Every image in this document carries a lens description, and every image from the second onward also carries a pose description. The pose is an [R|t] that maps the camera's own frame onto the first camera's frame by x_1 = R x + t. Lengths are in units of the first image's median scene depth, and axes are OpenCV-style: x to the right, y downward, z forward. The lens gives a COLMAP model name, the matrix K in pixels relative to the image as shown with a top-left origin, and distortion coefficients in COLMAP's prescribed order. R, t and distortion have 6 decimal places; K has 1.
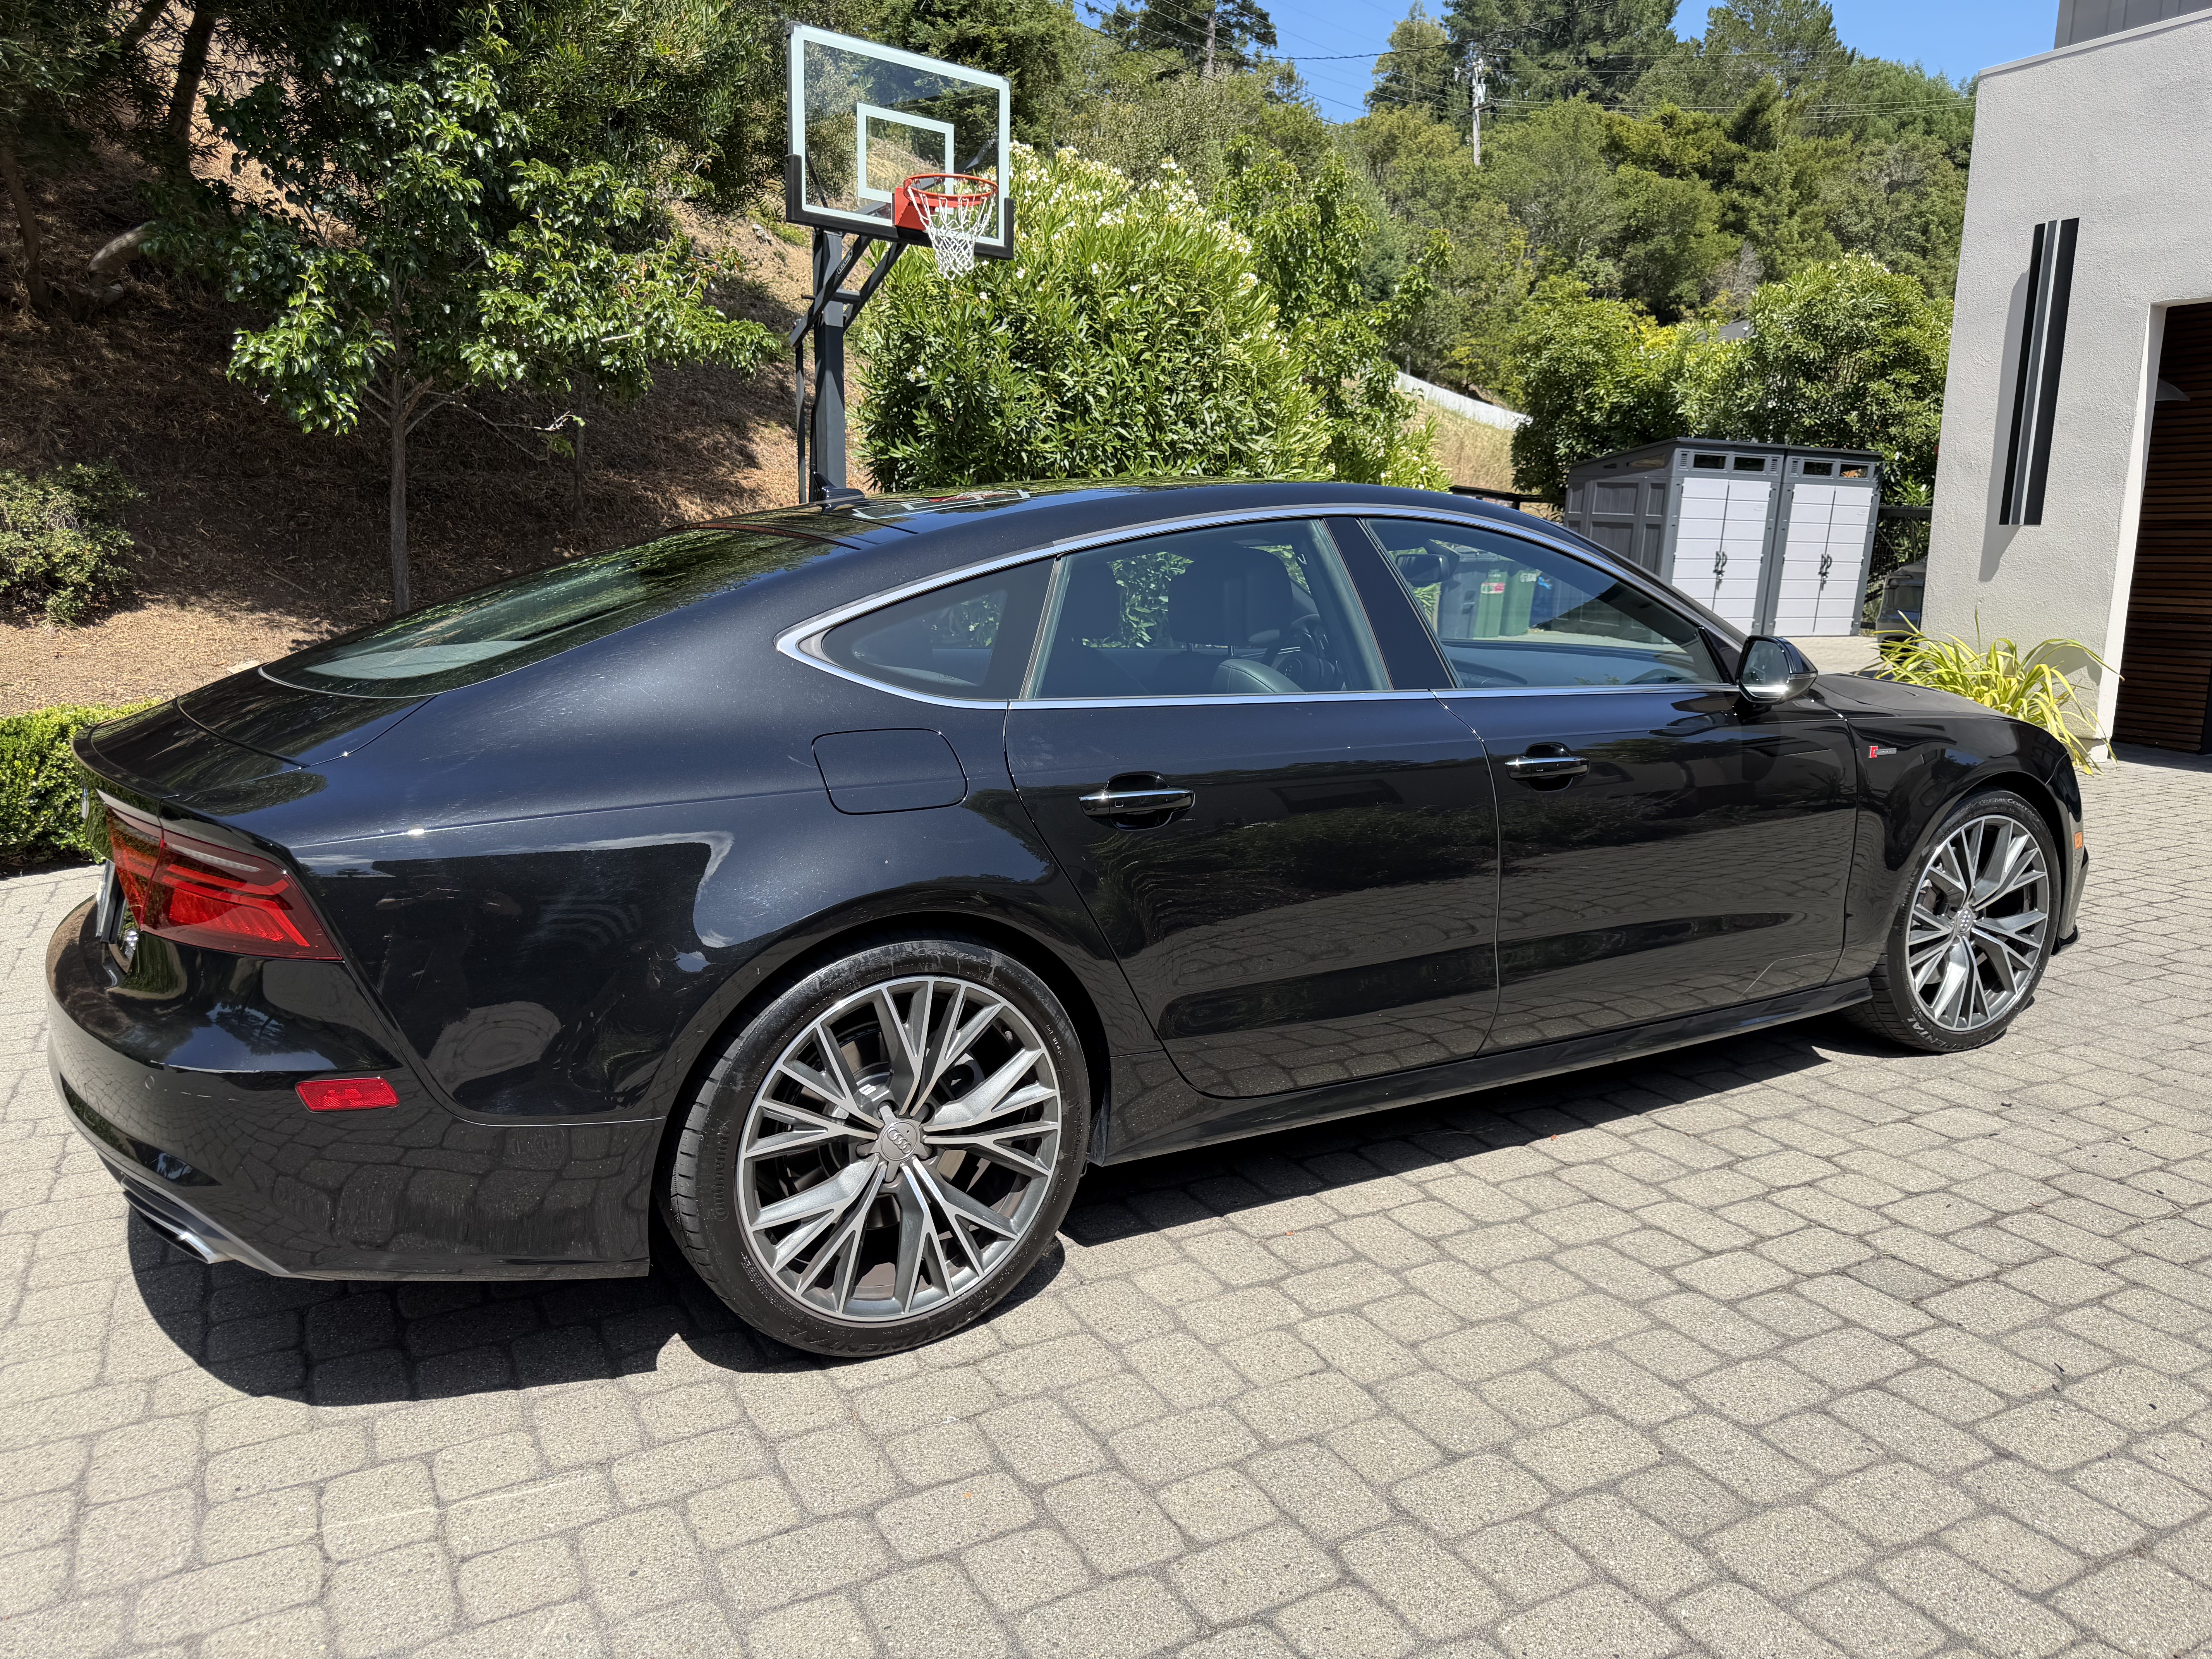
lens RADIAL K [[1534.9, 0, 1106.0], [0, 1534.9, 829.5], [0, 0, 1]] dist [0.003186, 0.003993]
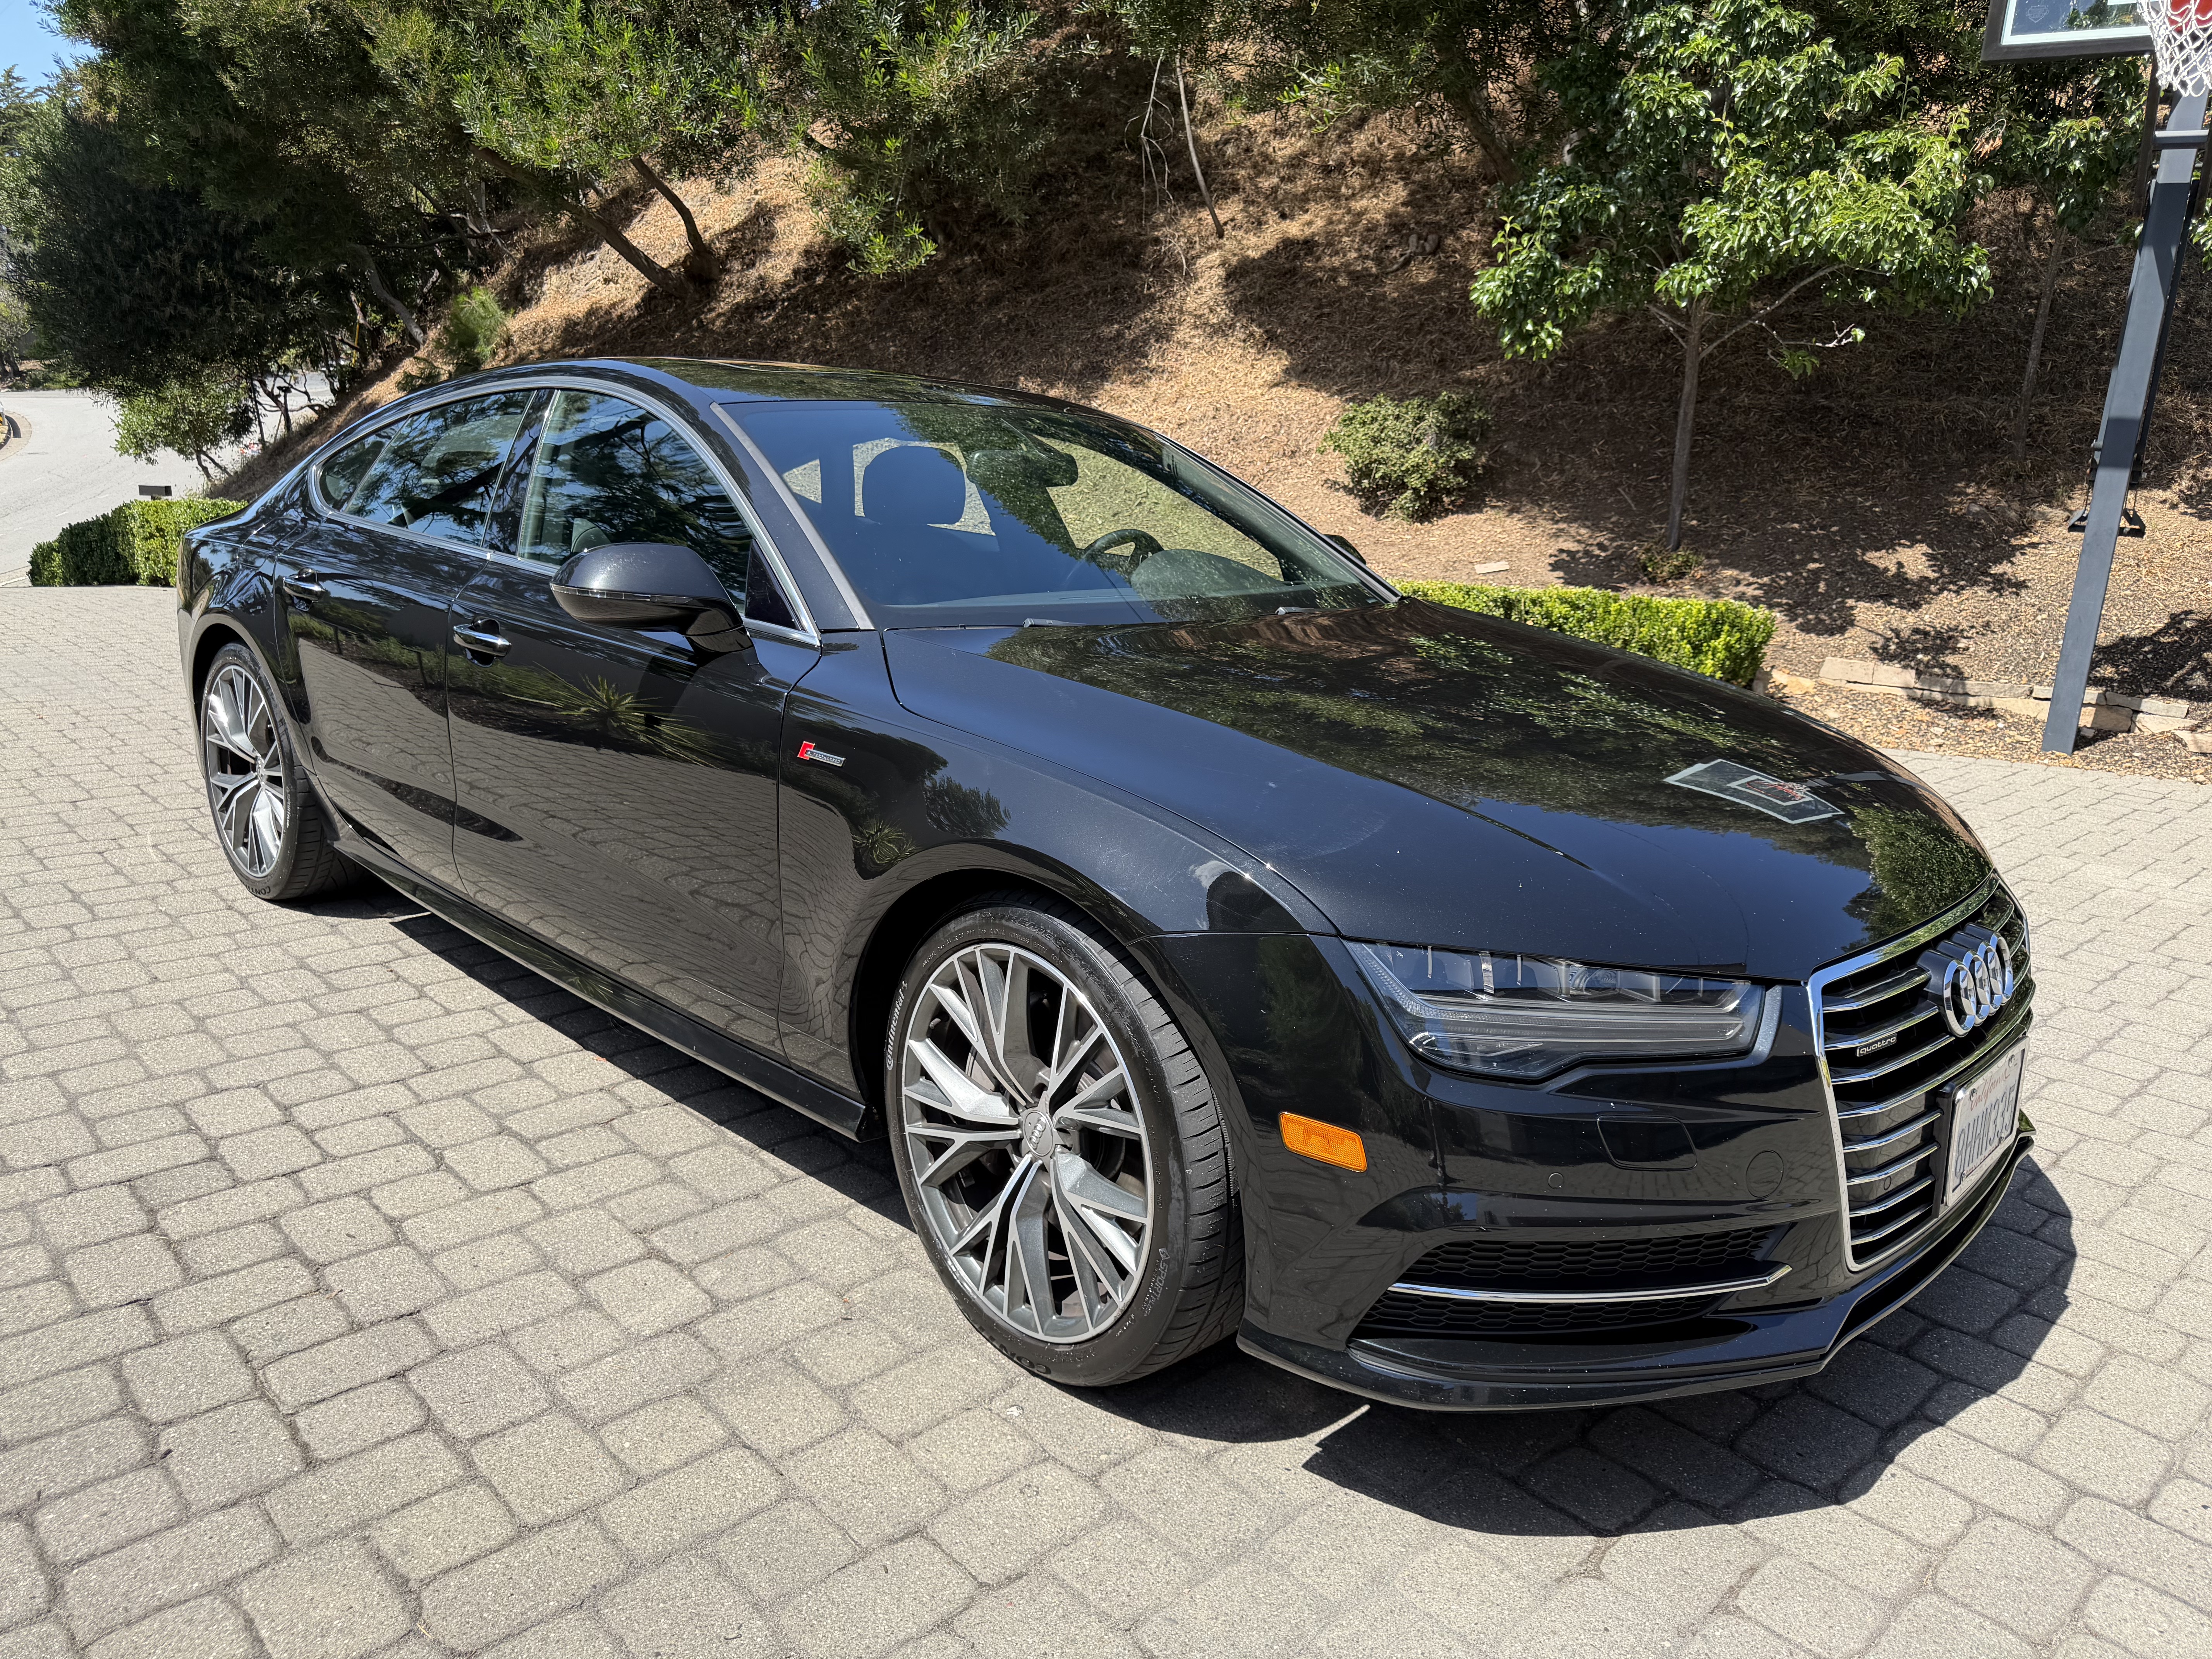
lens RADIAL K [[1534.9, 0, 1106.0], [0, 1534.9, 829.5], [0, 0, 1]] dist [0.003186, 0.003993]
pose [[0.259445, 0.233817, -0.937026, 1.280190], [-0.197643, 0.962569, 0.185467, -0.179952], [0.945318, 0.137078, 0.295946, 1.040257]]
